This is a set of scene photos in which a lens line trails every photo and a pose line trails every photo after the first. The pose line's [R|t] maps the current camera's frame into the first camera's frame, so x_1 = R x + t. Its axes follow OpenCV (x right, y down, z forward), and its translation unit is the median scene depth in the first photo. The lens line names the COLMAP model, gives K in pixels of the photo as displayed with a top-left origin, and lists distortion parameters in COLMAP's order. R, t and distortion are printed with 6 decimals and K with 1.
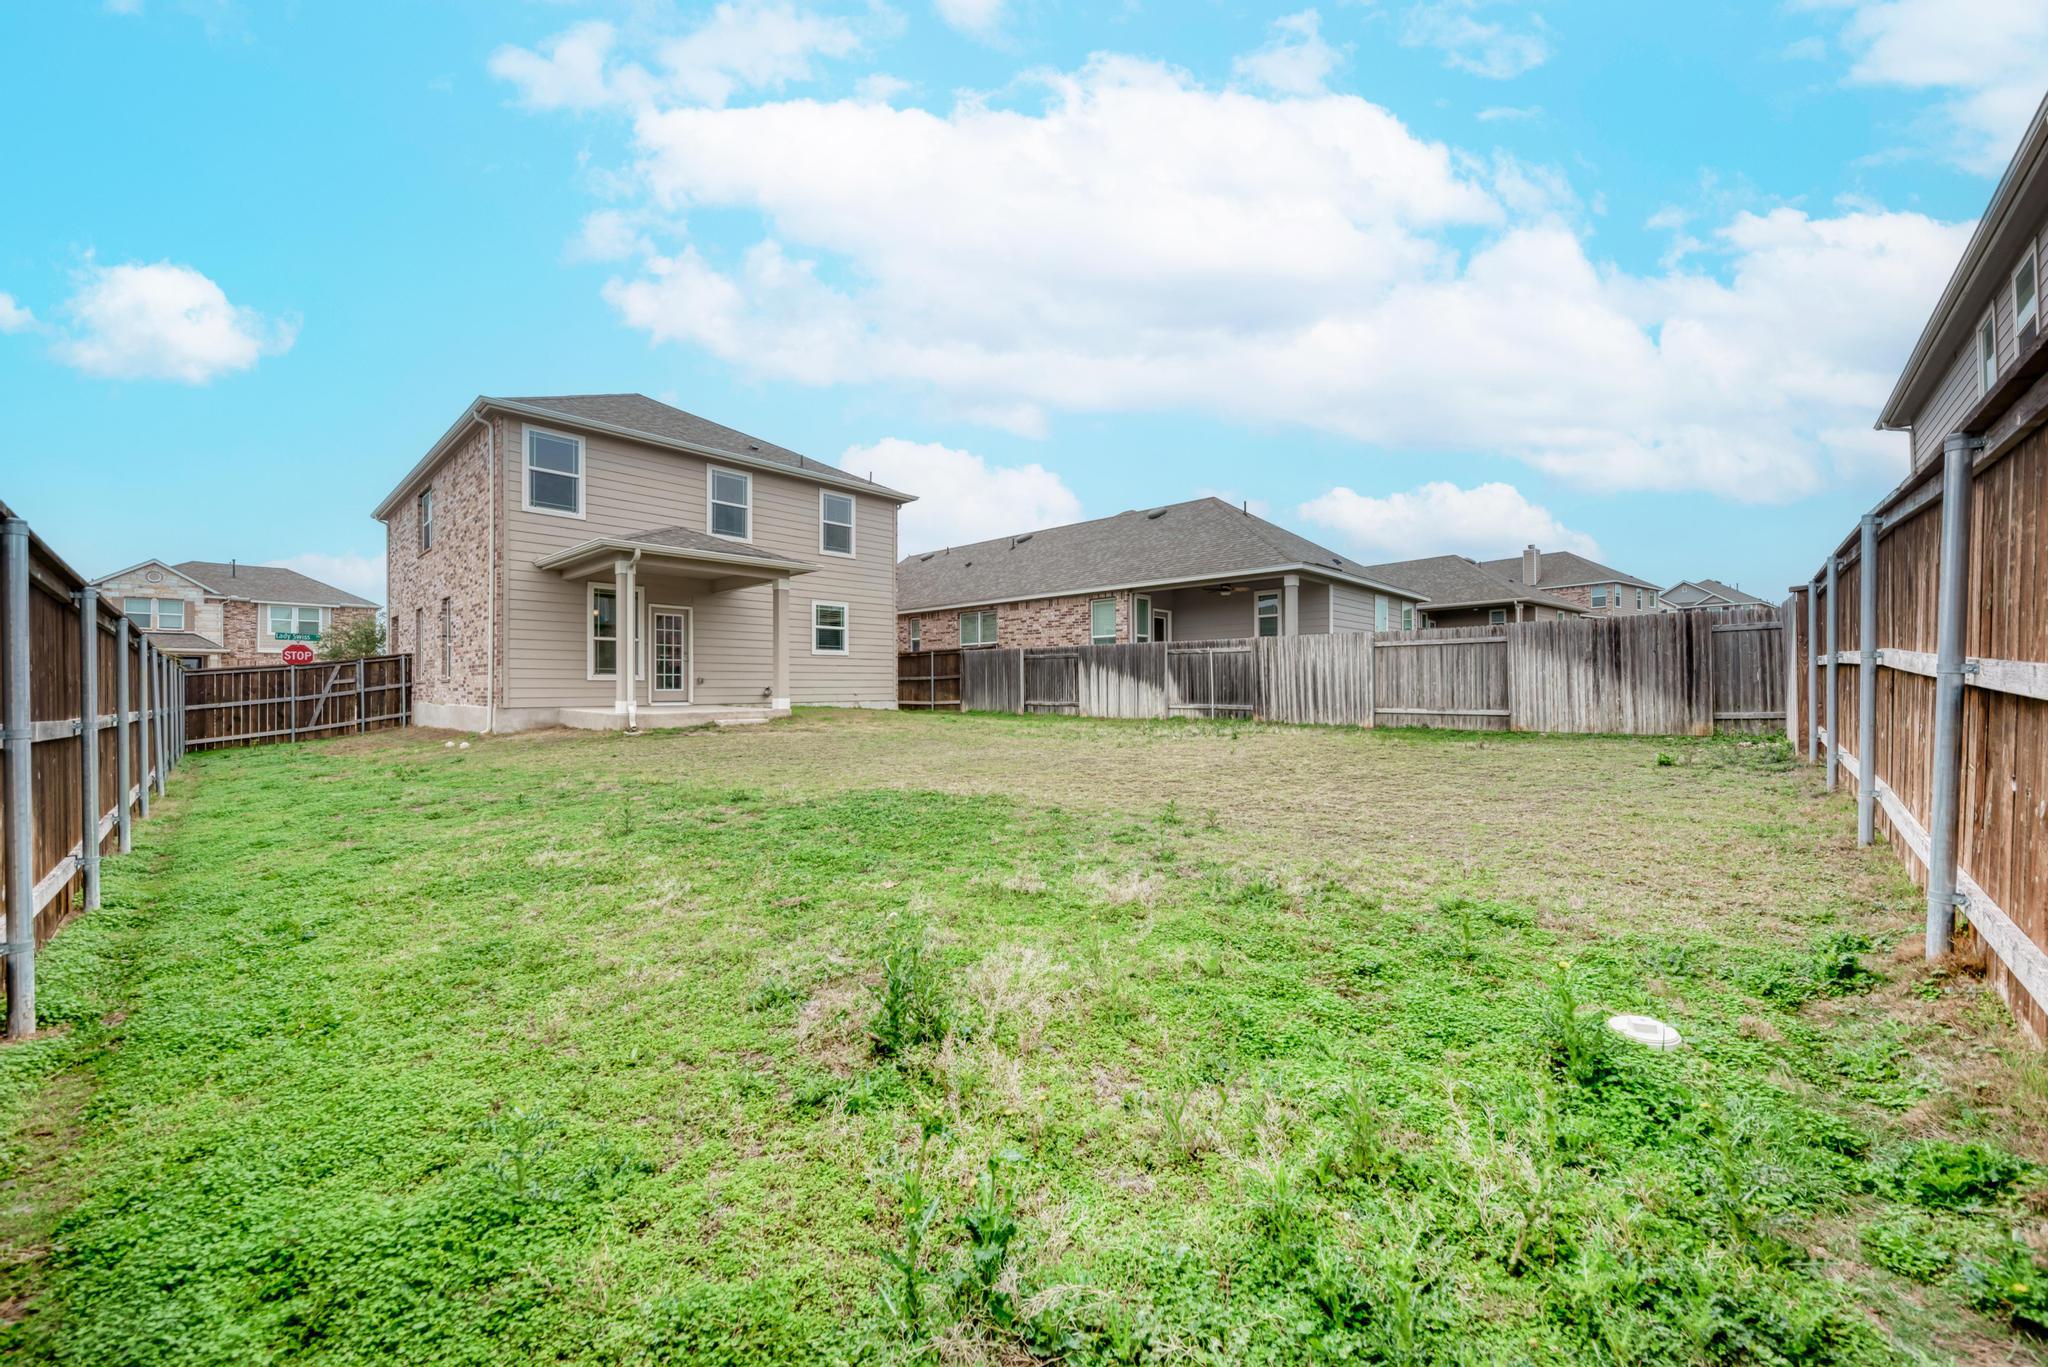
lens RADIAL K [[748.3, 0, 1023.9], [0, 748.3, 687.9], [0, 0, 1]] dist [0.014038, -0.007260]
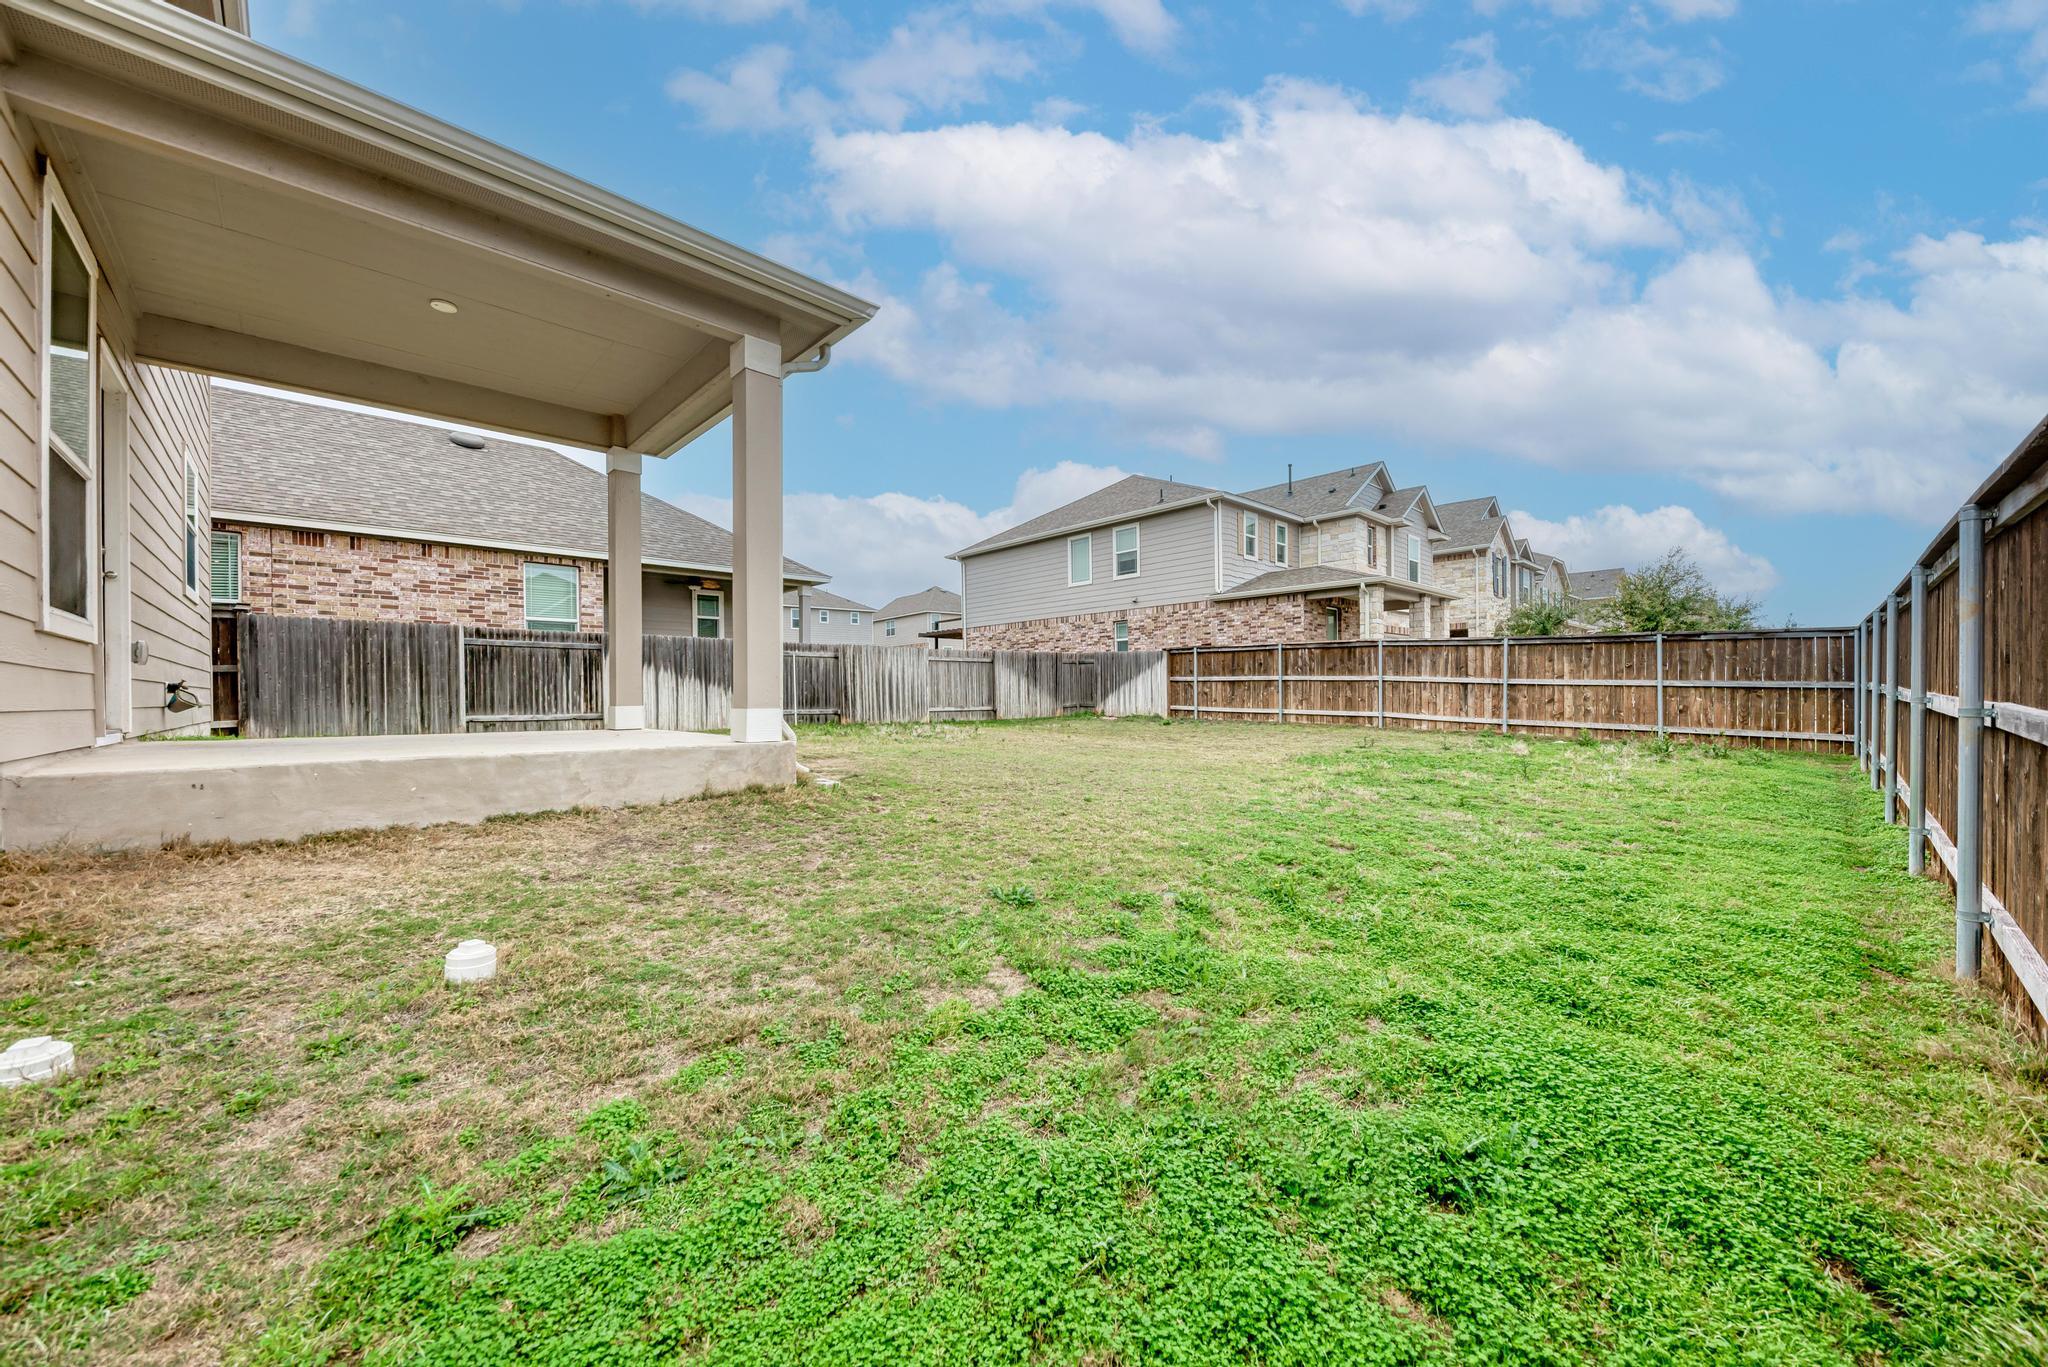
lens RADIAL K [[748.3, 0, 1023.9], [0, 748.3, 687.9], [0, 0, 1]] dist [0.014038, -0.007260]
pose [[0.047062, 0.007446, 0.998864, -0.642753], [0.007358, 0.999943, -0.007800, 0.003370], [-0.998865, 0.007717, 0.047004, 0.606349]]
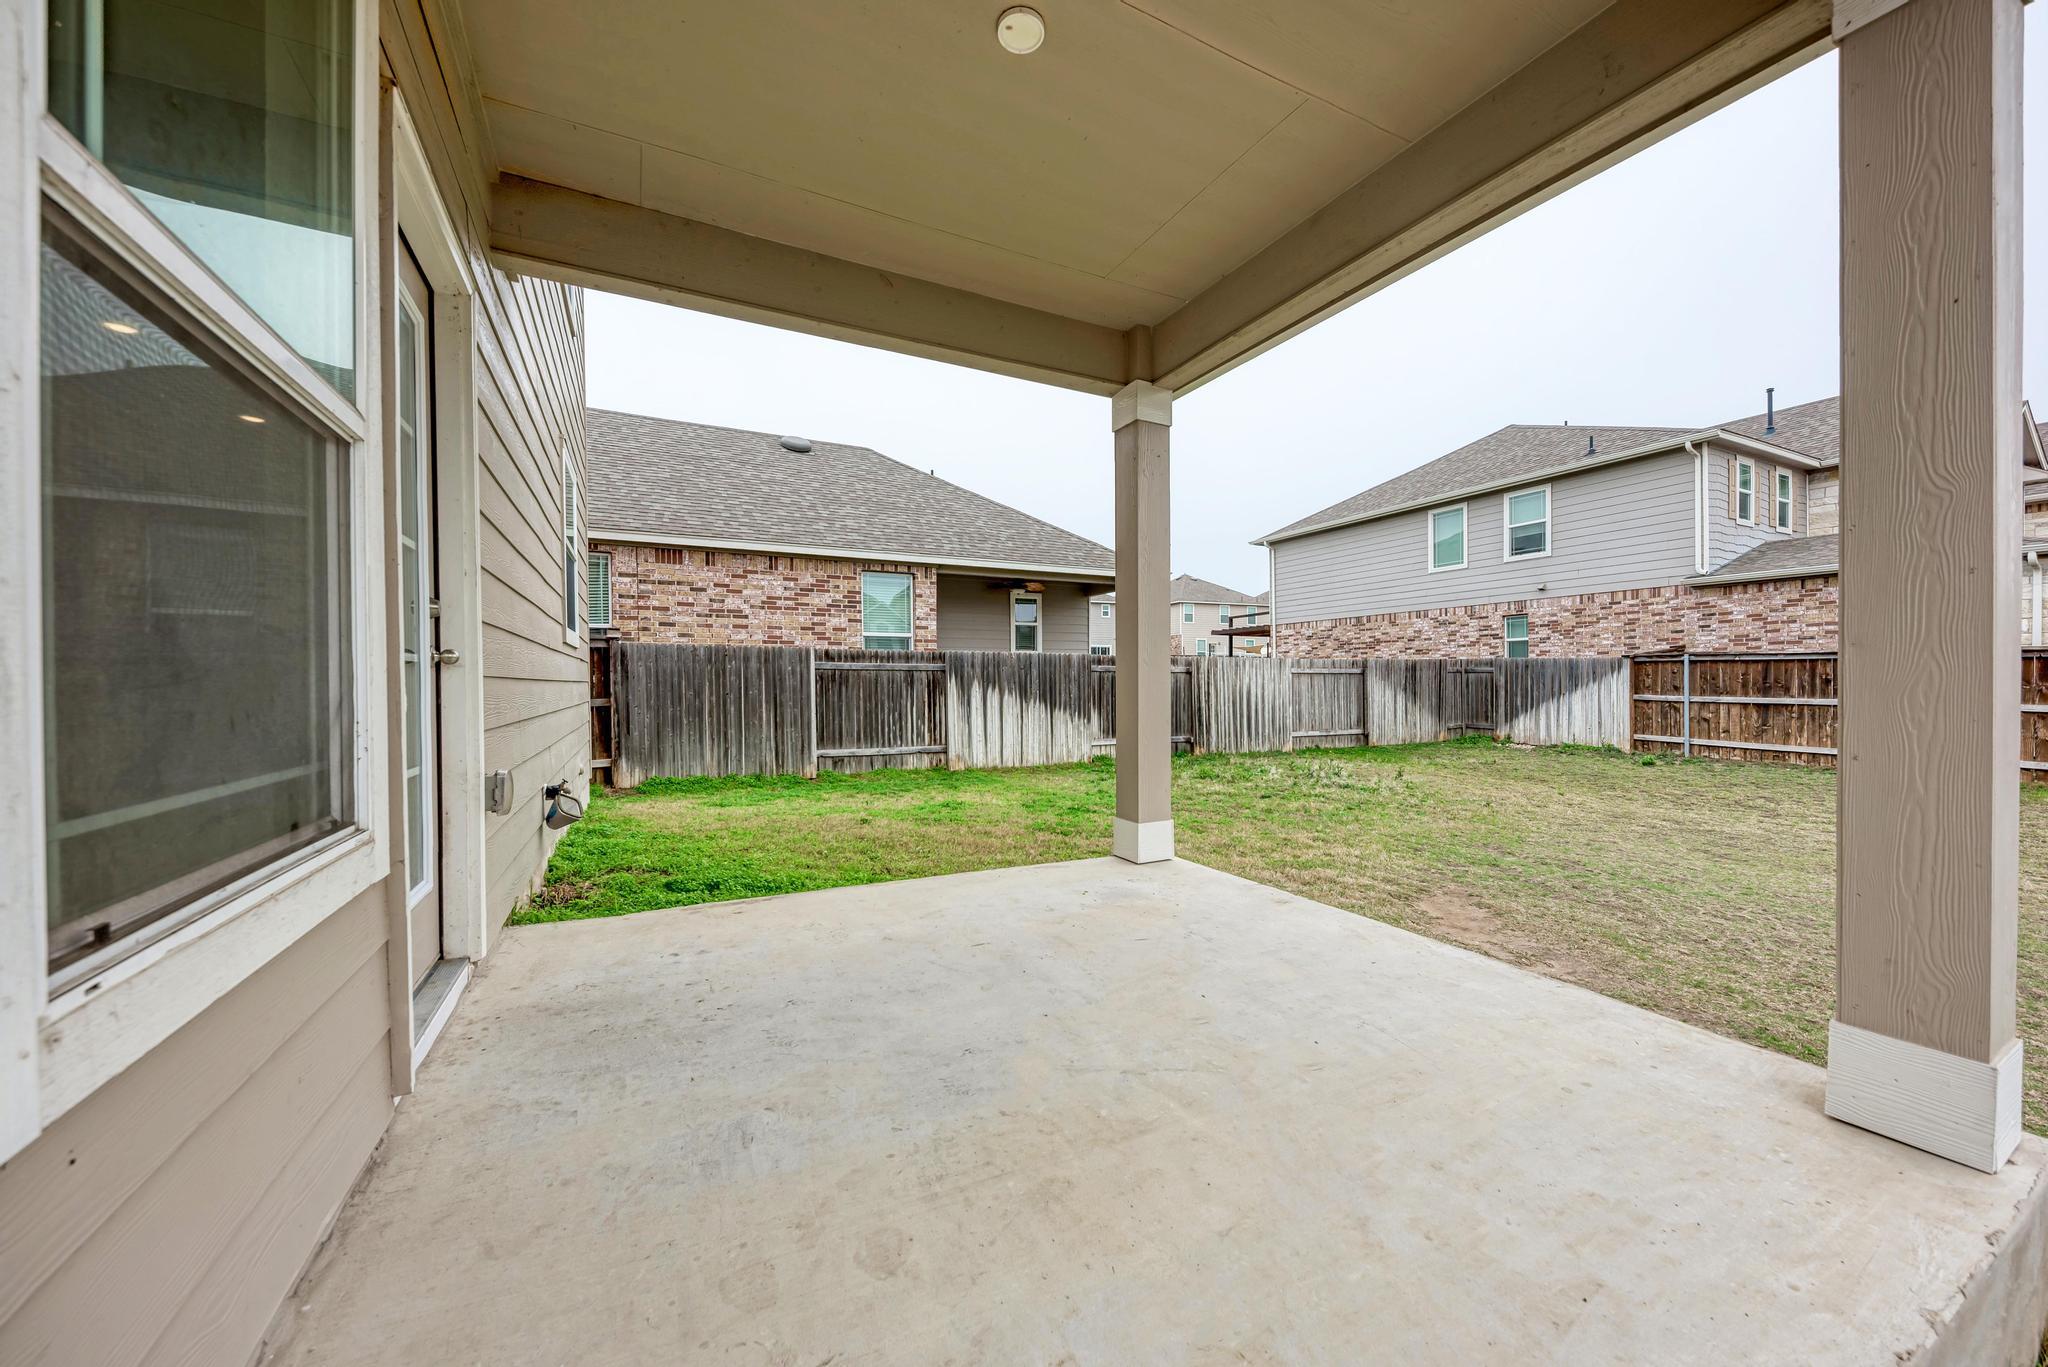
lens RADIAL K [[748.3, 0, 1023.9], [0, 748.3, 687.9], [0, 0, 1]] dist [0.014038, -0.007260]
pose [[0.331093, -0.007351, 0.943569, -0.495961], [0.001725, 0.999973, 0.007185, -0.033521], [-0.943596, -0.000752, 0.331097, 0.786943]]
